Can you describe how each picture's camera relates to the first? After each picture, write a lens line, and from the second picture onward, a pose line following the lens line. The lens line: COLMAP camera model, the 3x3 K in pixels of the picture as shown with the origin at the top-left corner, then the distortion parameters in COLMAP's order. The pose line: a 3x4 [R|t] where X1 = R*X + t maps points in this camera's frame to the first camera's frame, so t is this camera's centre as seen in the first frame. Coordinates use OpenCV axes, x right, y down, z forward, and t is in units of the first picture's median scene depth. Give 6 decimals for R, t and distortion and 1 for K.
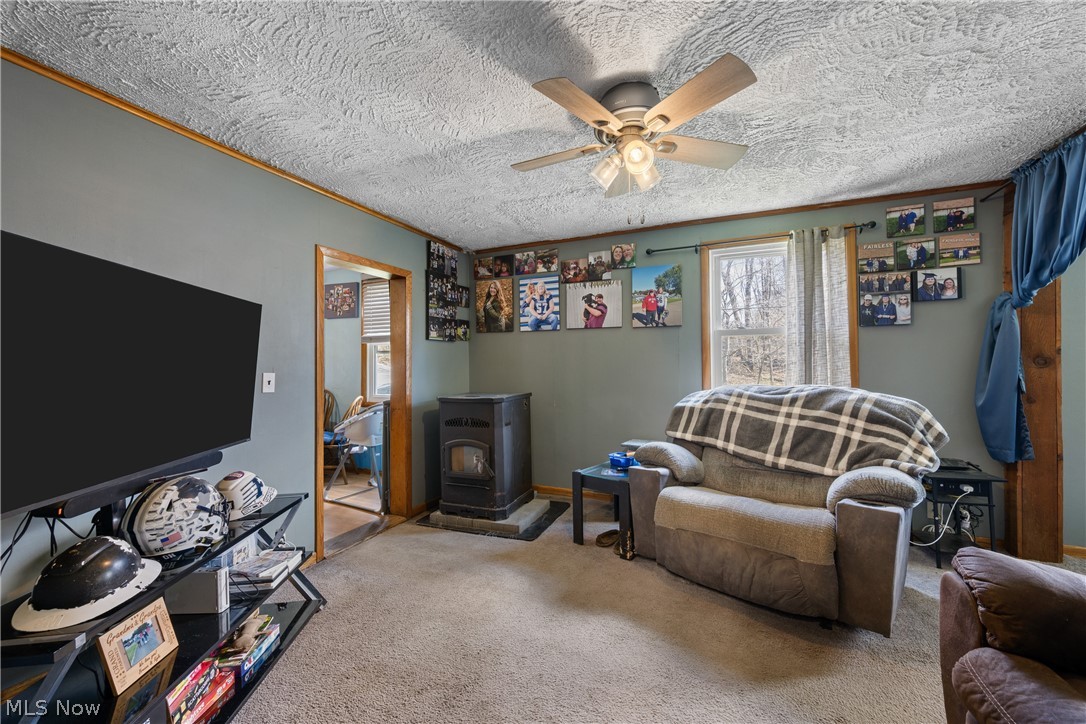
lens RADIAL K [[426.5, 0, 539.9], [0, 426.5, 364.0], [0, 0, 1]] dist [-0.000991, -0.000059]
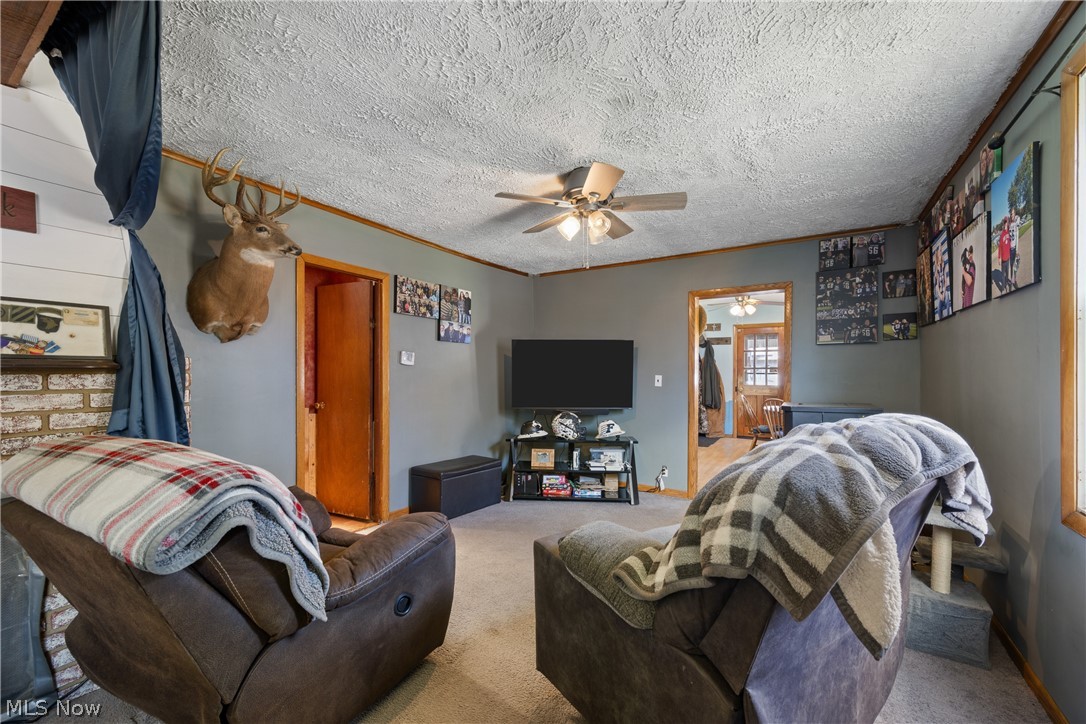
lens RADIAL K [[426.5, 0, 548.3], [0, 426.5, 380.0], [0, 0, 1]] dist [-0.000991, -0.000059]
pose [[-0.144781, 0.024763, -0.989154, 0.745875], [0.005195, 0.999692, 0.024267, -0.003281], [0.989450, -0.001625, -0.144866, 0.505990]]
